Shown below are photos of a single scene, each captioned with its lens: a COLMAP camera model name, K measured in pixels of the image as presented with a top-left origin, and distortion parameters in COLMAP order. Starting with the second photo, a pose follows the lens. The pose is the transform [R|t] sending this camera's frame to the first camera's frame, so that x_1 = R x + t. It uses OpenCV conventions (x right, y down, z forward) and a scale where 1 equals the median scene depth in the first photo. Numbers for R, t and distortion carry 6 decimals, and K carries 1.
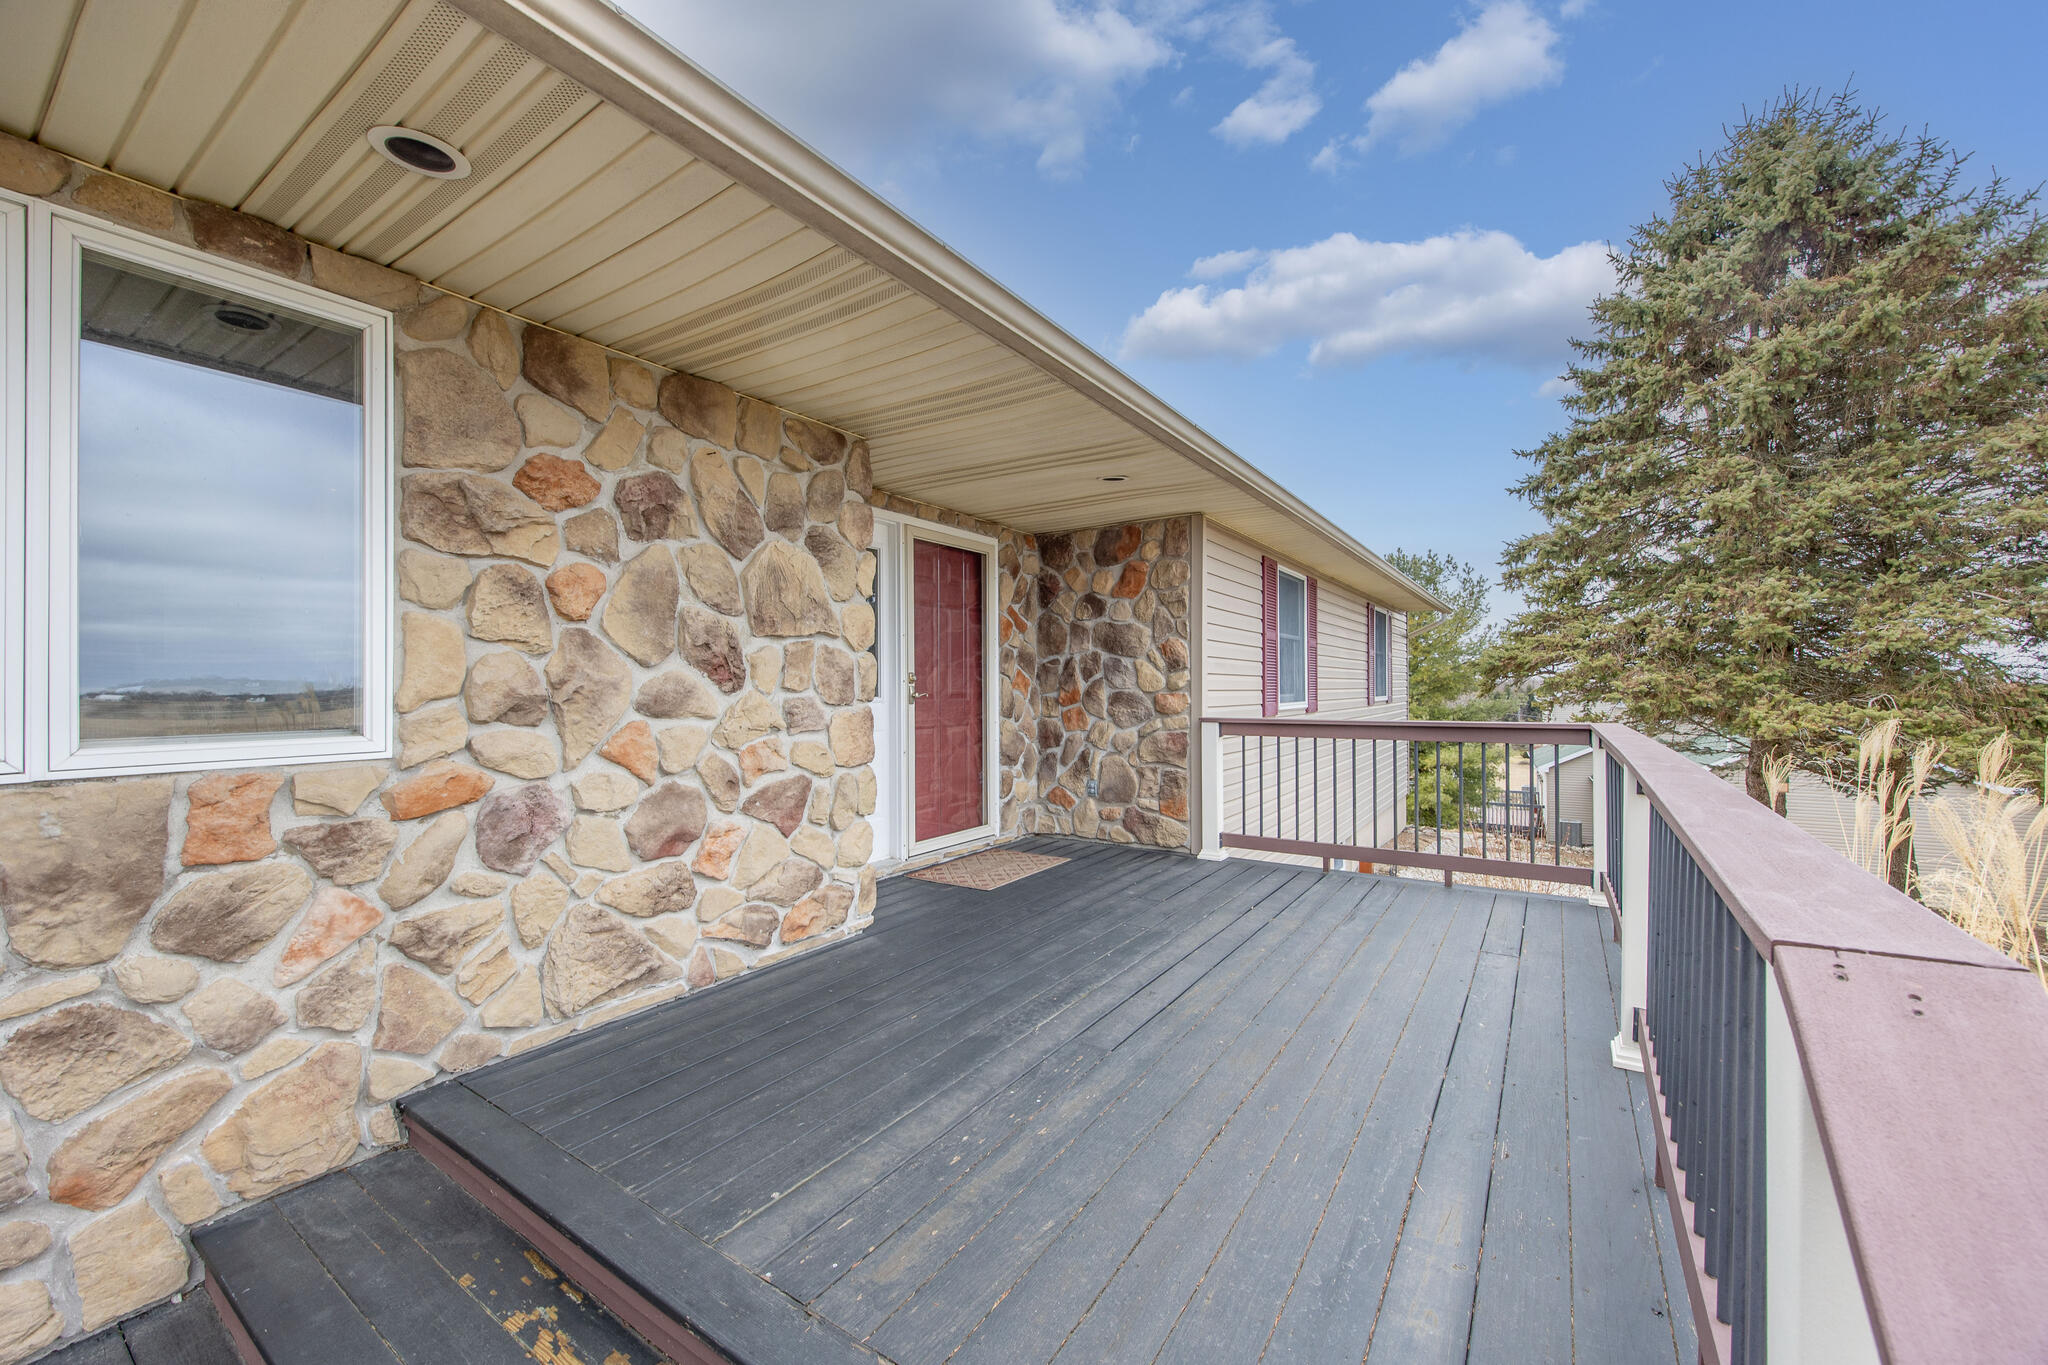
lens RADIAL K [[798.3, 0, 1024.0], [0, 798.3, 682.5], [0, 0, 1]] dist [0.015627, 0.000053]
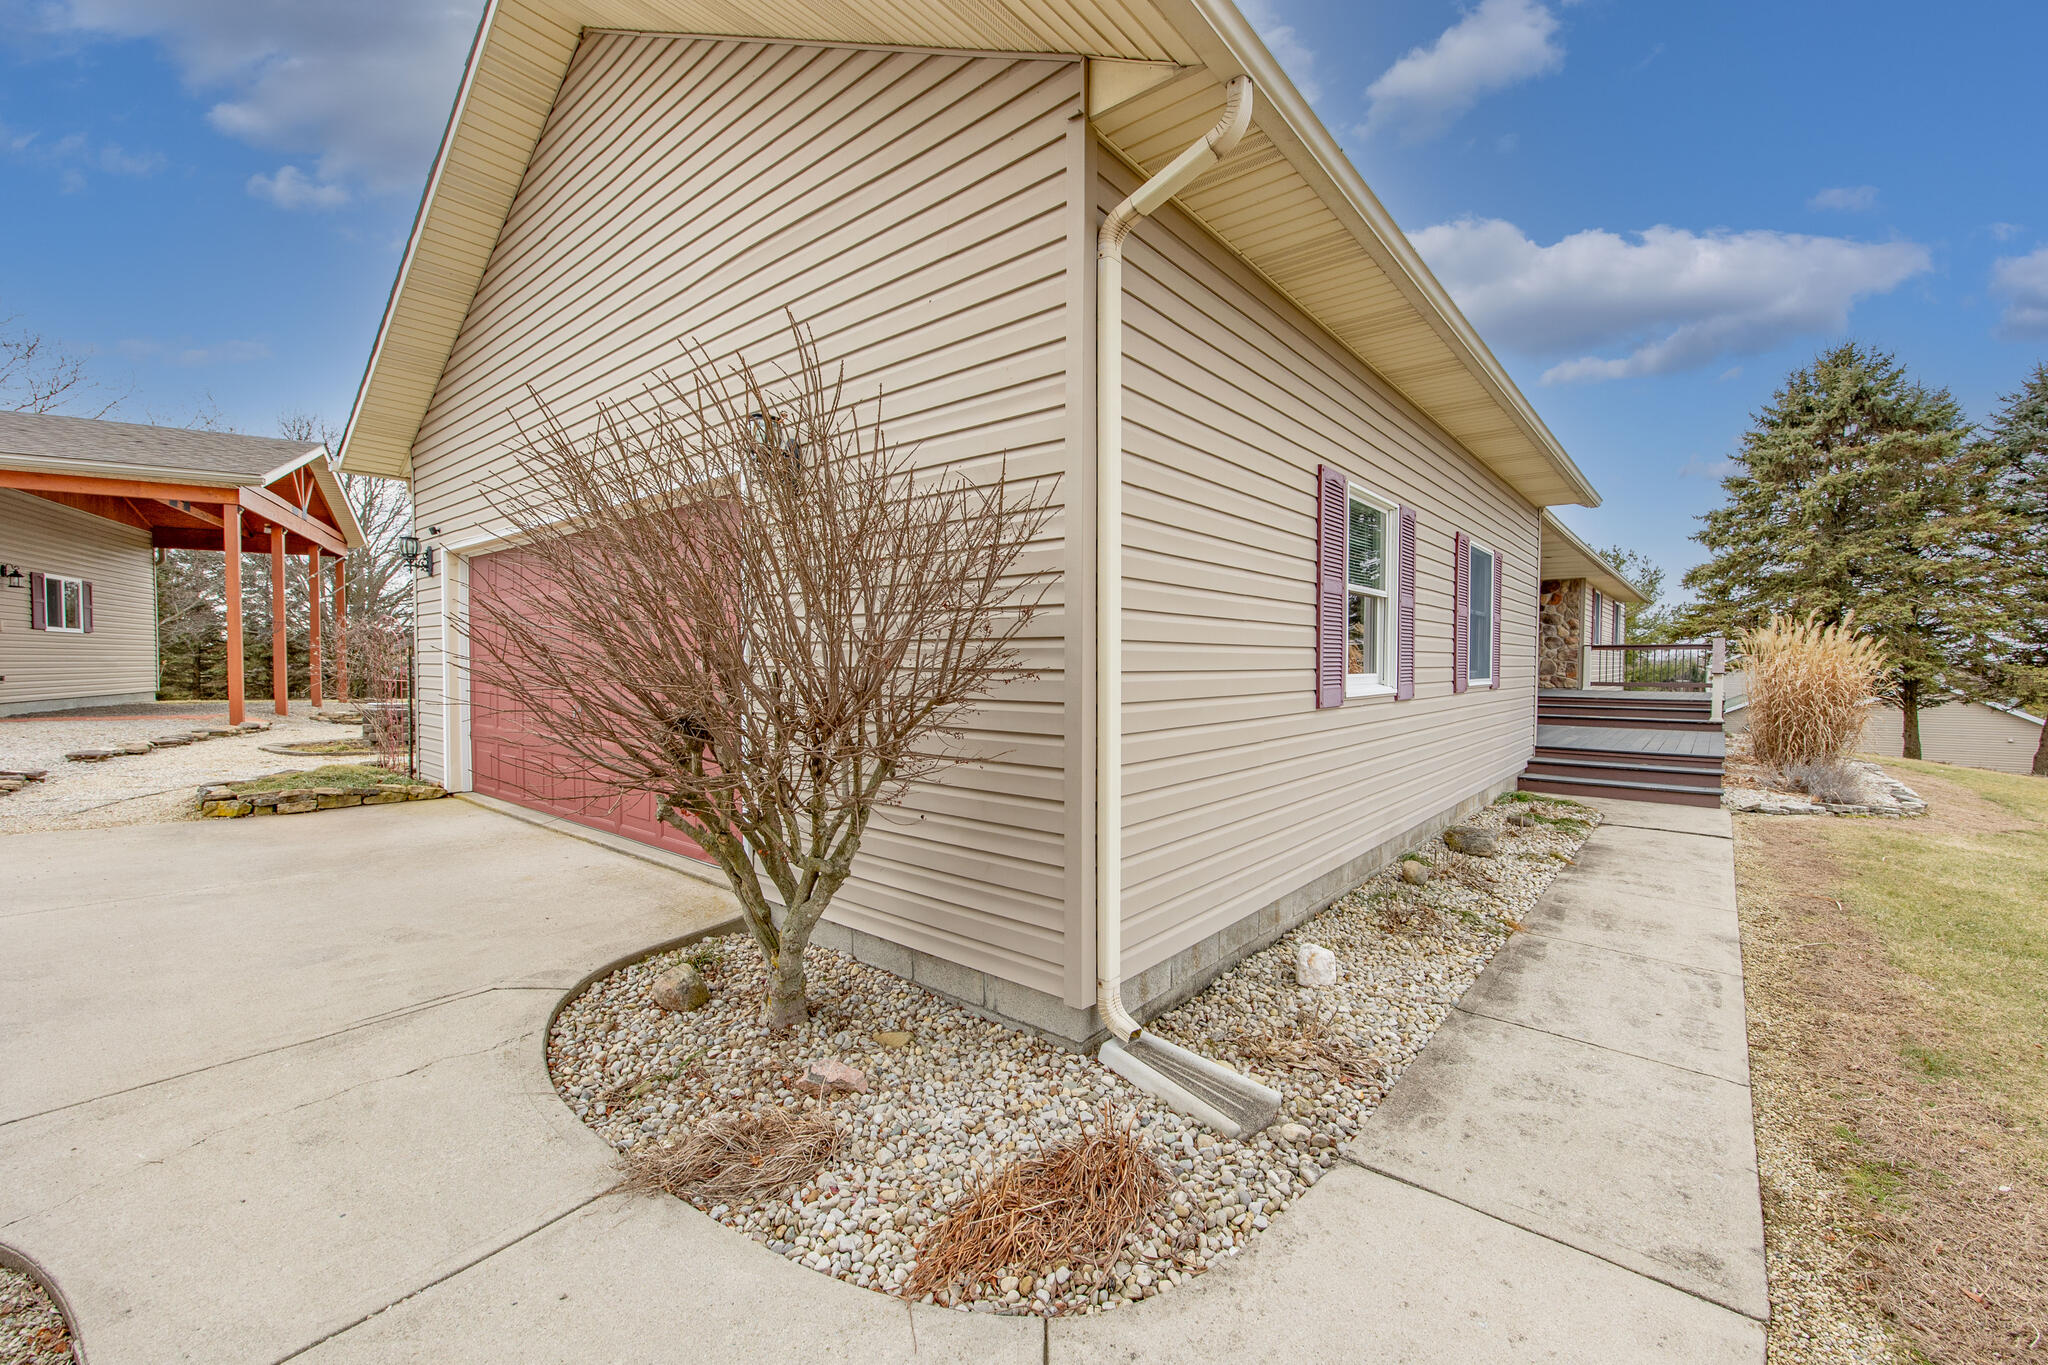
lens RADIAL K [[835.4, 0, 1024.0], [0, 835.4, 682.5], [0, 0, 1]] dist [-0.000142, 0.000015]
pose [[0.993543, 0.014259, -0.112559, -0.843924], [-0.010591, 0.999396, 0.033112, 0.056752], [0.112963, -0.031706, 0.993093, -1.327687]]
